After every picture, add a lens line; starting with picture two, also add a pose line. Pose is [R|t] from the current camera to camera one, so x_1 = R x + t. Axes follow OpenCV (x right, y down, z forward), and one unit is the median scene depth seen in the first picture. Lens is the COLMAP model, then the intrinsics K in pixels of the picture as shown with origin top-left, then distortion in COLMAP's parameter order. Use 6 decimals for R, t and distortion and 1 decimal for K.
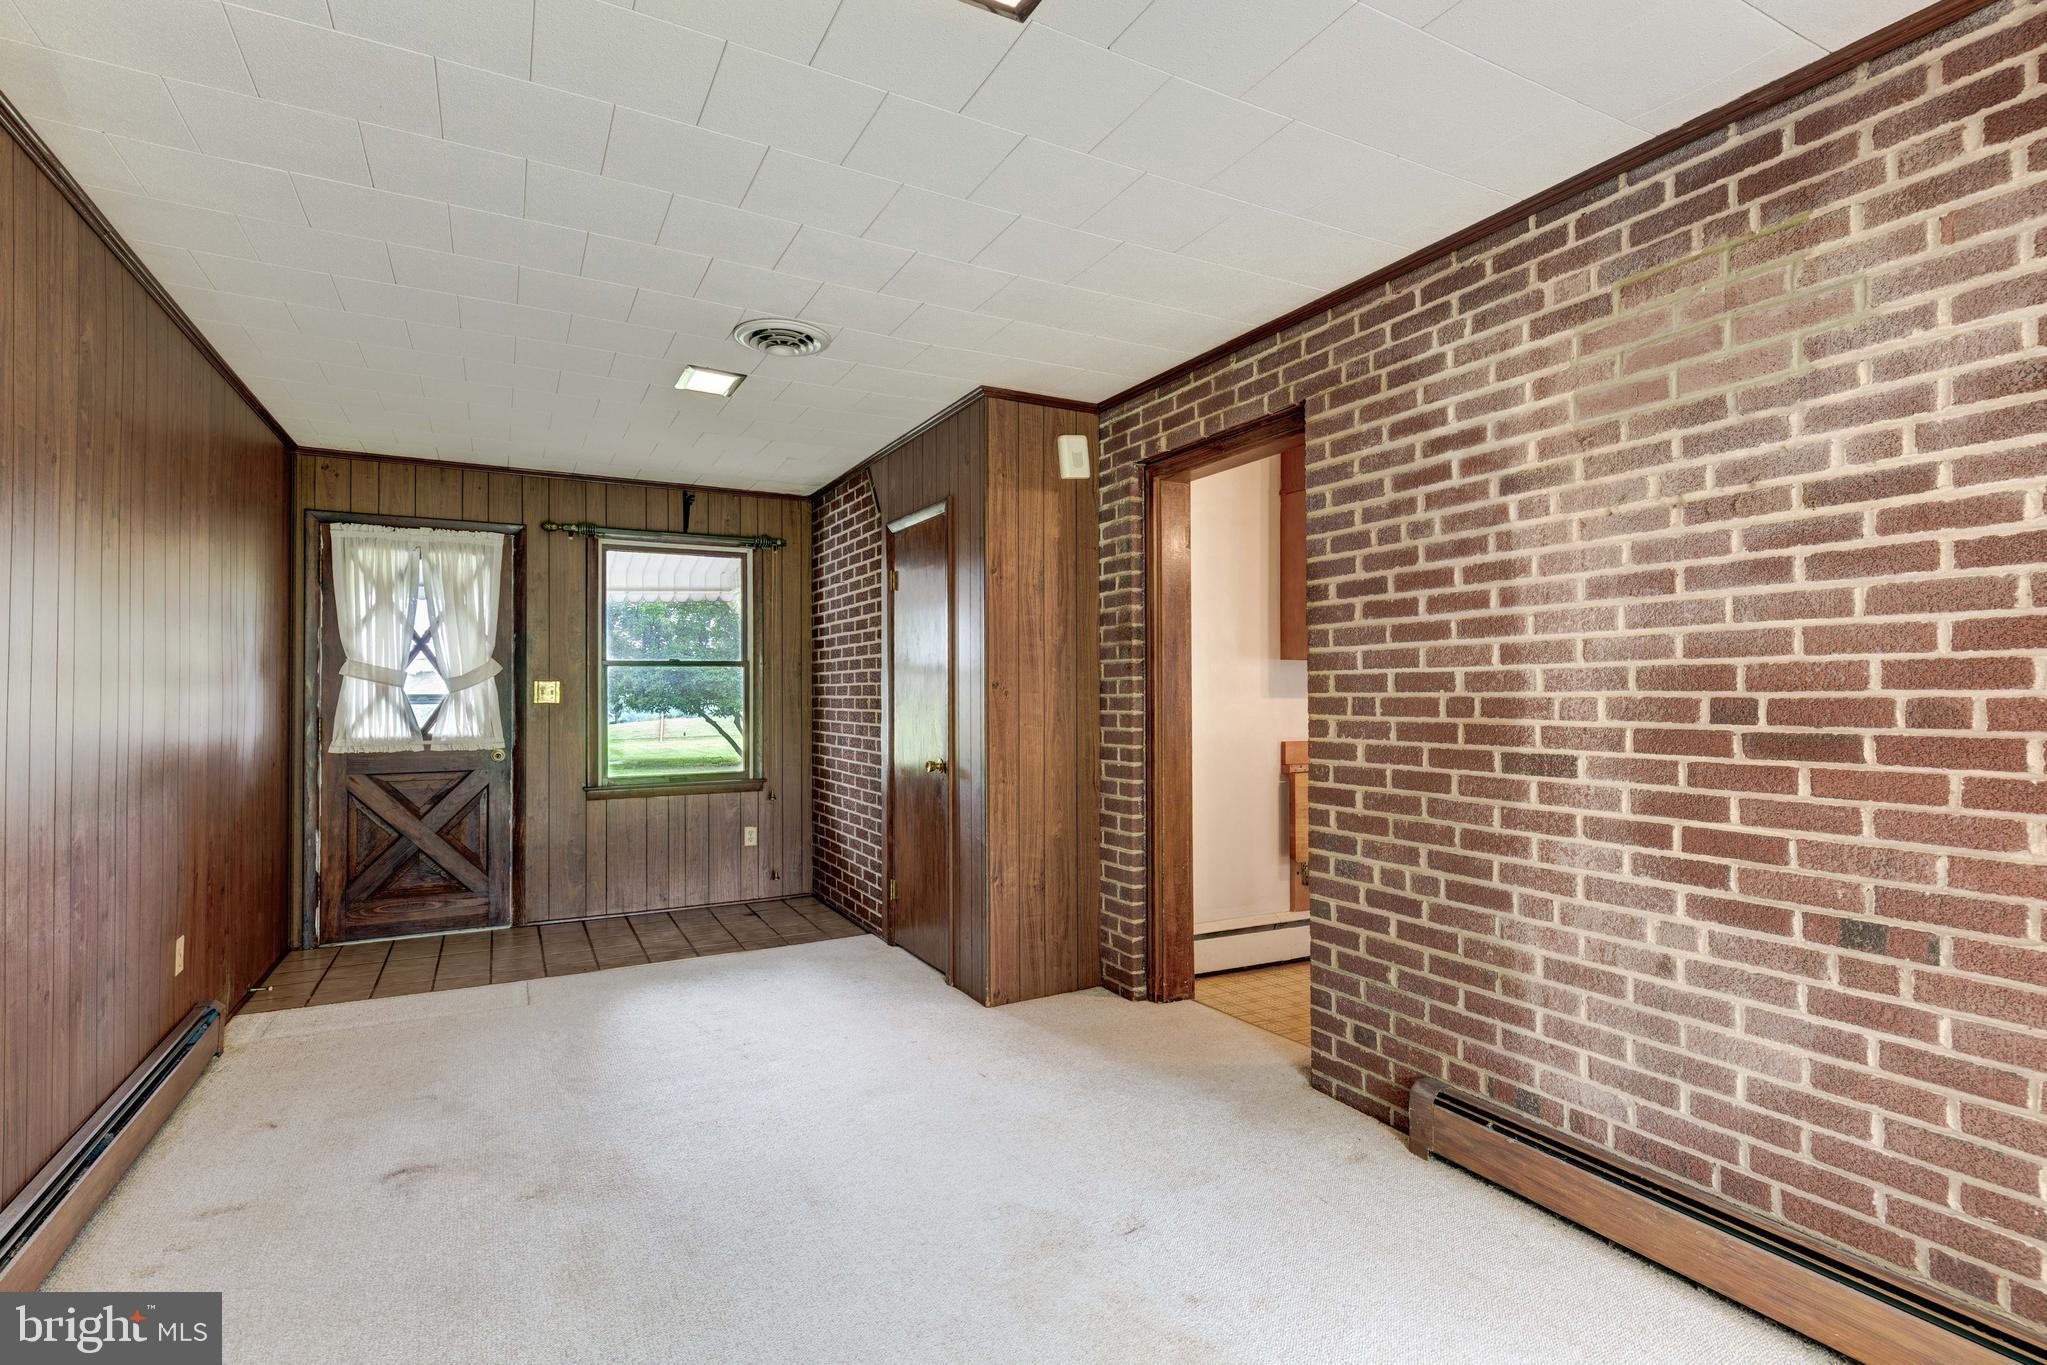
lens RADIAL K [[941.2, 0, 1030.7], [0, 941.2, 678.7], [0, 0, 1]] dist [0.012905, -0.003038]
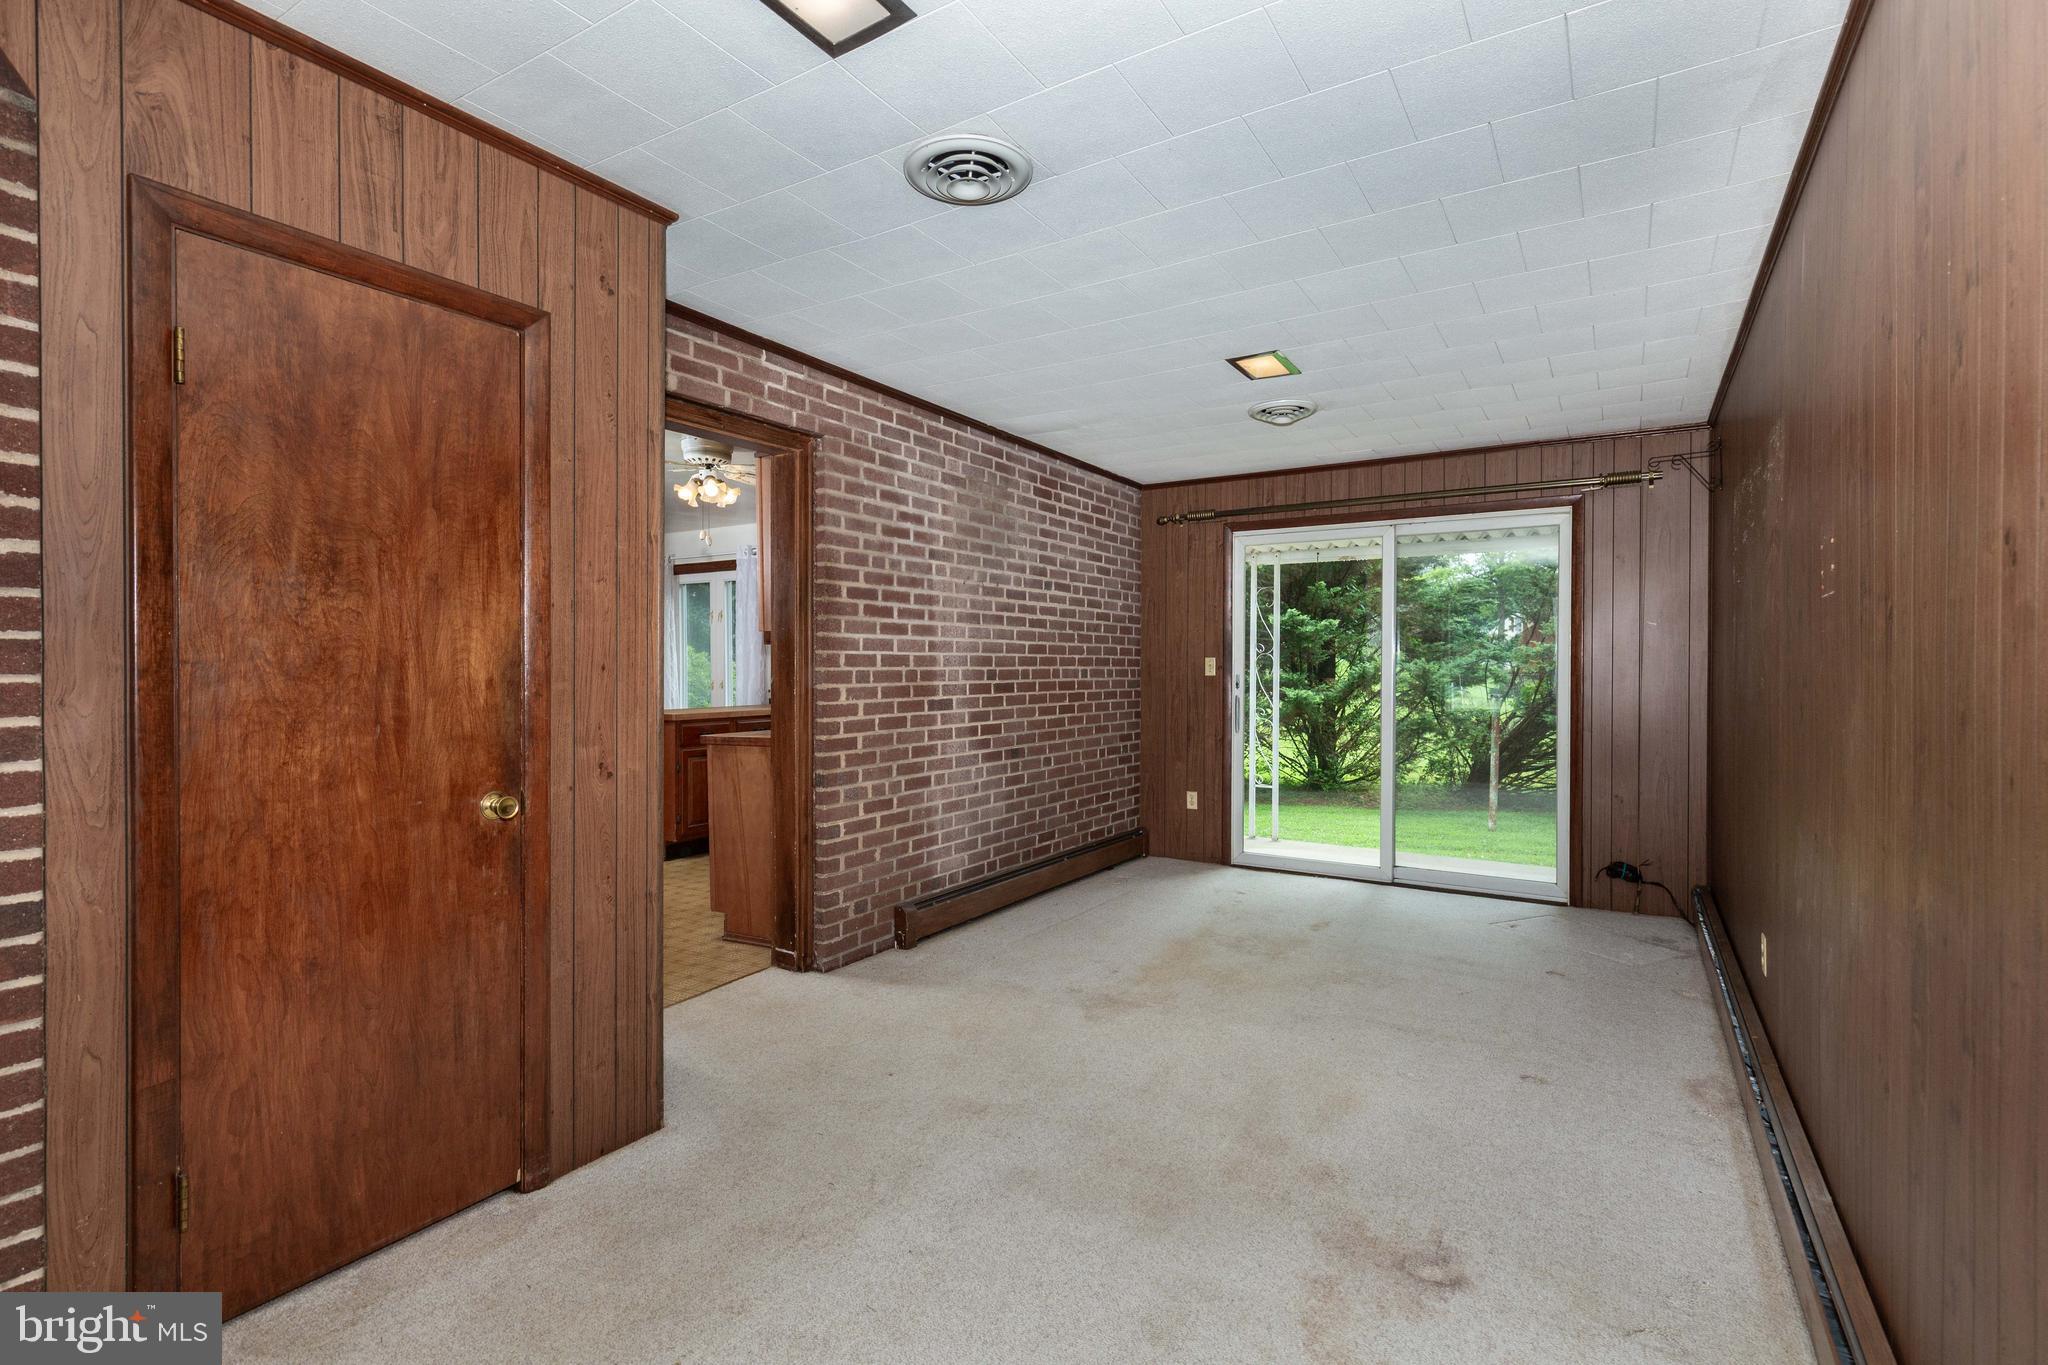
lens RADIAL K [[941.7, 0, 1032.0], [0, 941.7, 679.9], [0, 0, 1]] dist [0.012905, -0.003038]
pose [[-0.472405, -0.008552, 0.881340, -1.169487], [-0.011277, 0.999930, 0.003658, 0.029309], [-0.881309, -0.008211, -0.472468, 1.646838]]
